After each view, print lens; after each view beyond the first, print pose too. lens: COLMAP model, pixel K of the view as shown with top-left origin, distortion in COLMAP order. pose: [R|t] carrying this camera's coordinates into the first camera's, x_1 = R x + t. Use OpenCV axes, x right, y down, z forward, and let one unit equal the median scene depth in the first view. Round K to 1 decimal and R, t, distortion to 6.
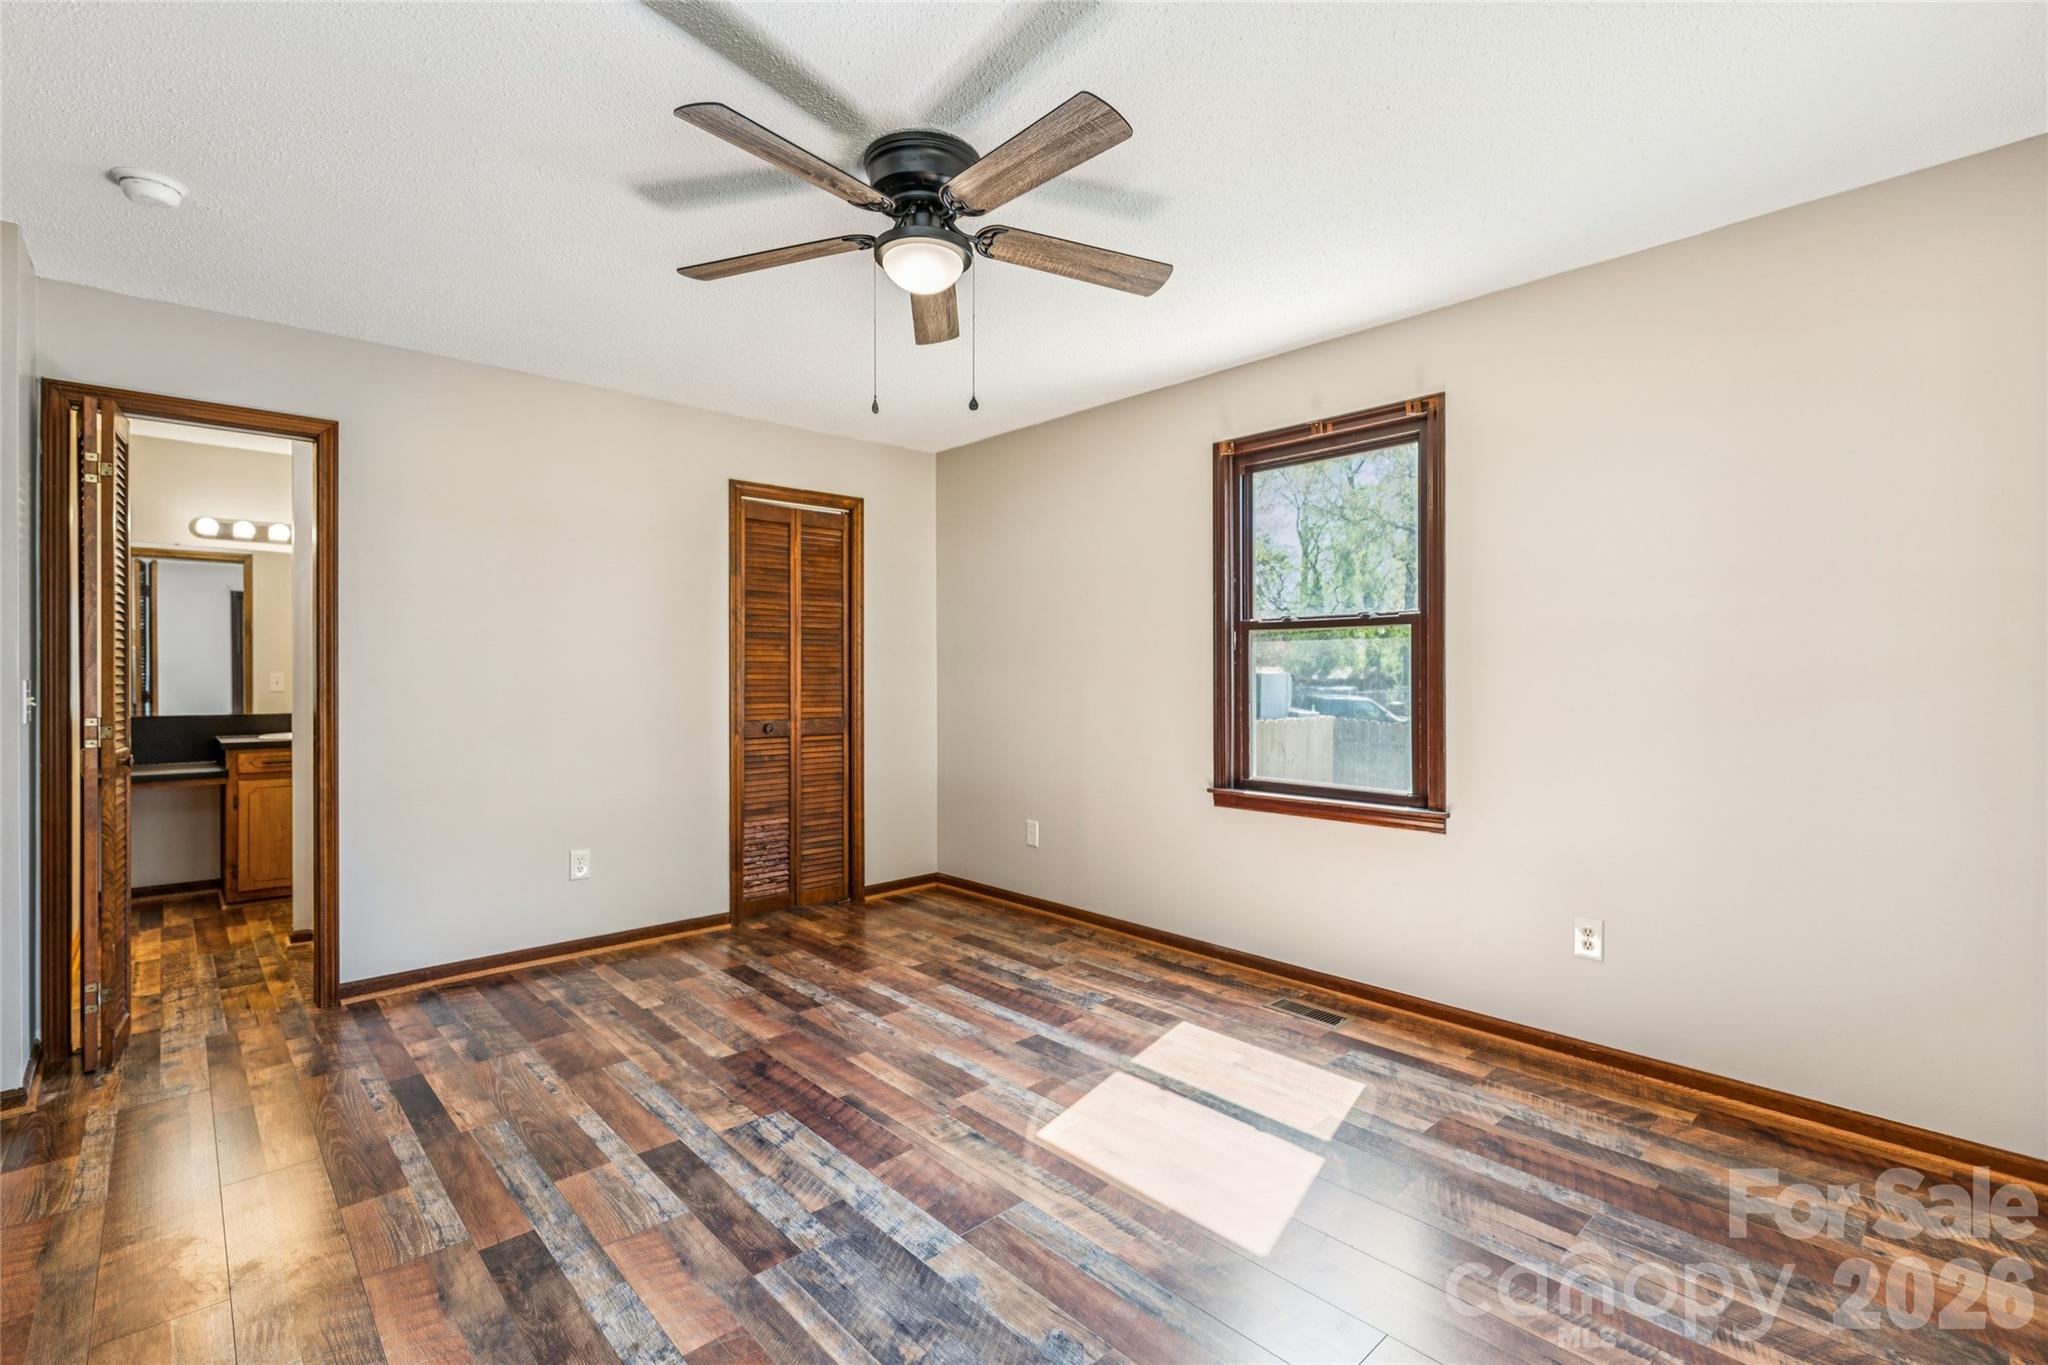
lens RADIAL K [[936.3, 0, 1031.0], [0, 936.3, 676.5], [0, 0, 1]] dist [0.002669, 0.000186]
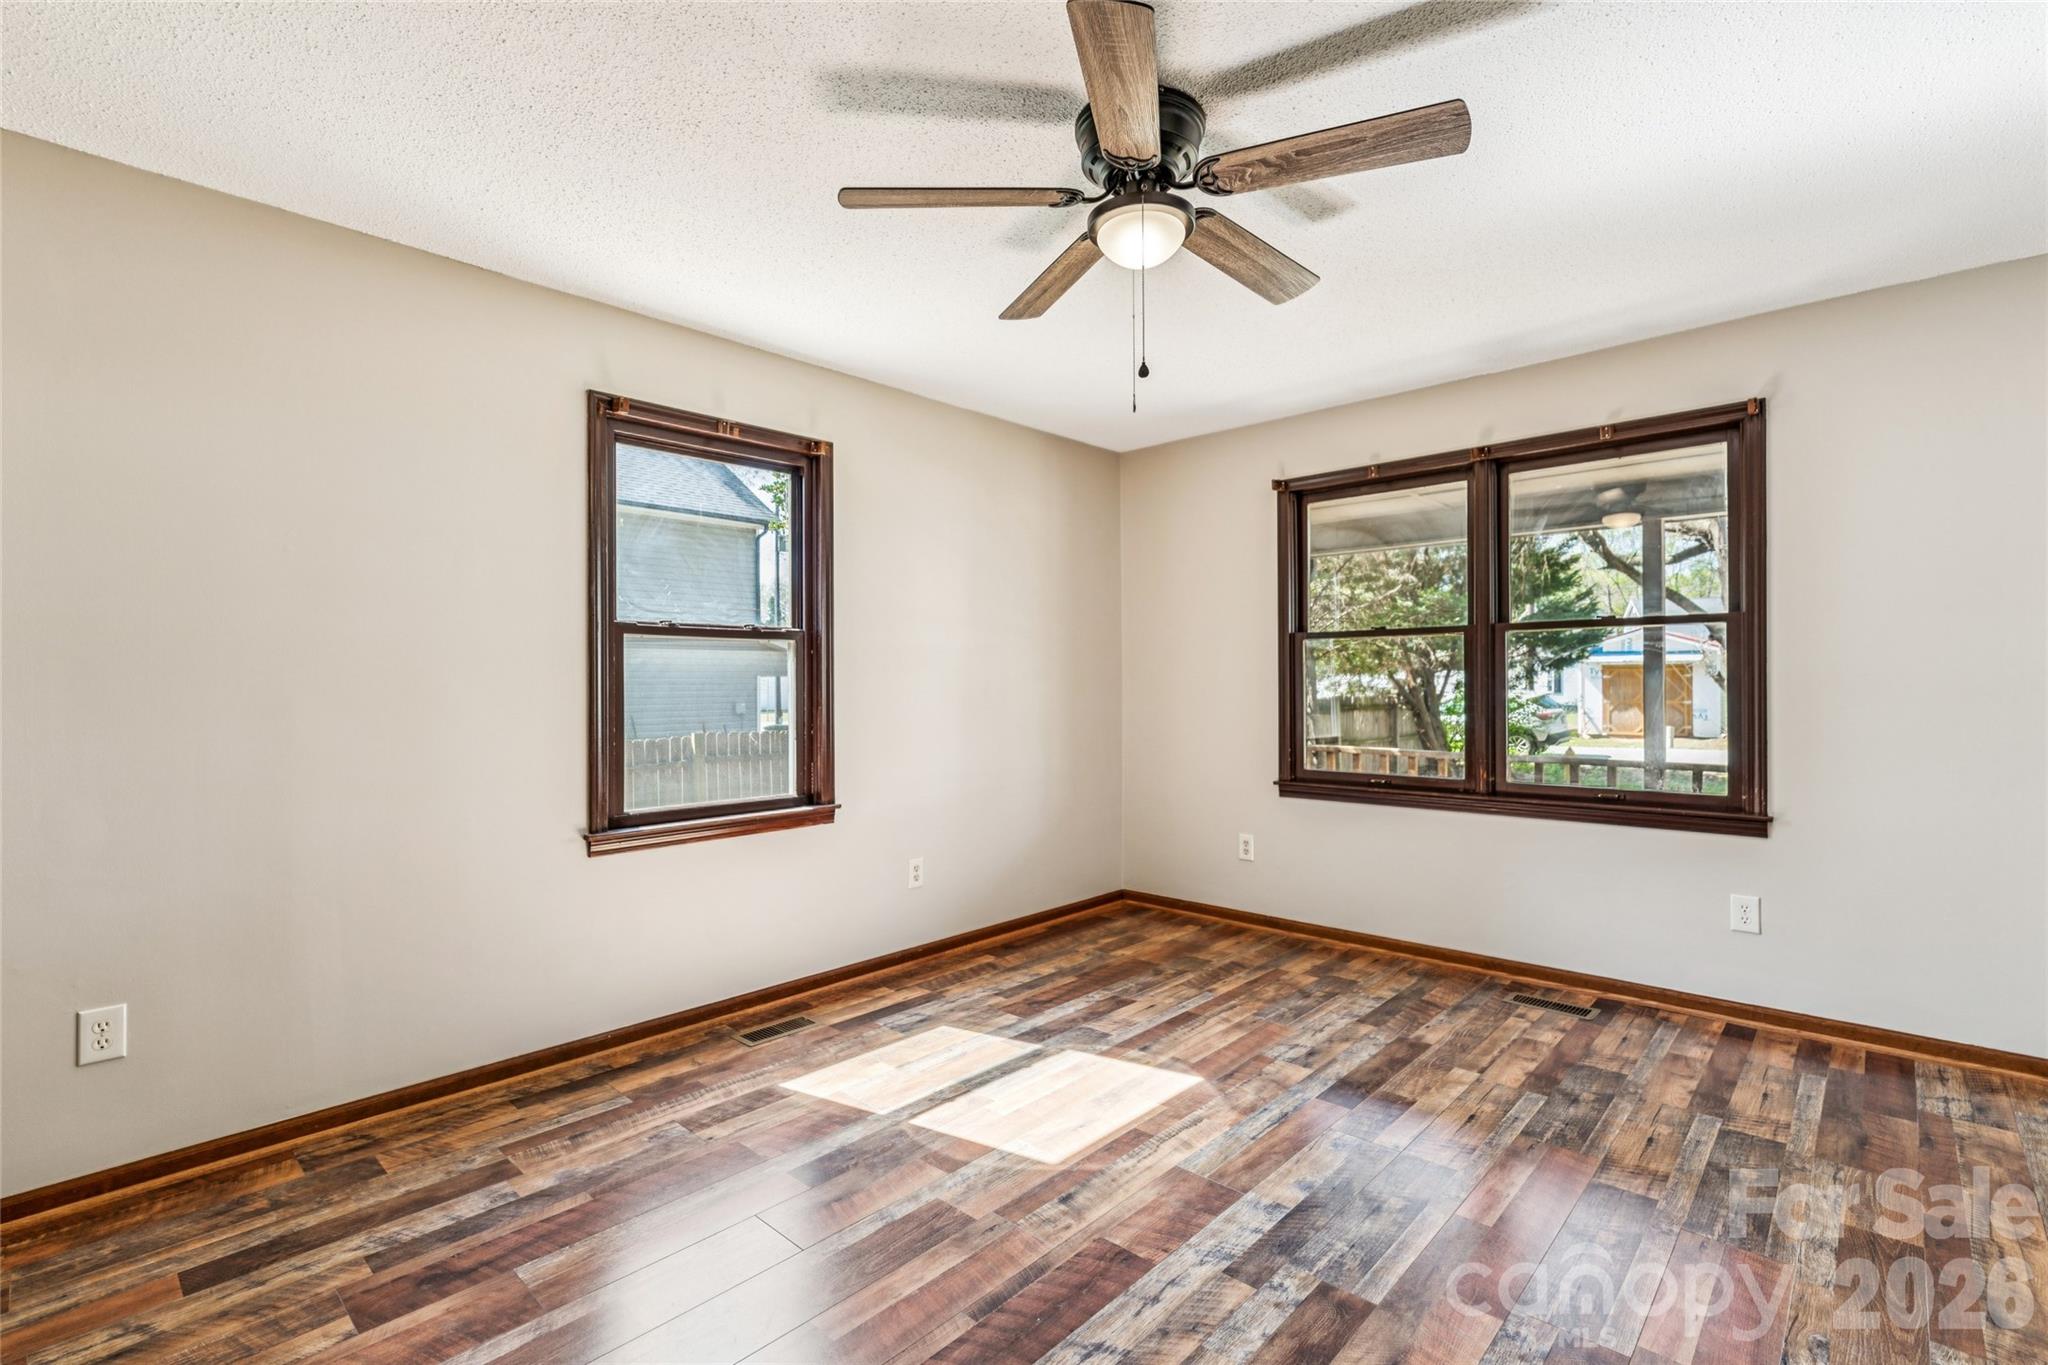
lens RADIAL K [[931.3, 0, 1021.8], [0, 931.3, 686.3], [0, 0, 1]] dist [-0.000040, -0.000269]
pose [[-0.077197, -0.001639, 0.997015, -0.796047], [0.010962, 0.999937, 0.002493, -0.001492], [-0.996956, 0.011122, -0.077174, 0.934078]]
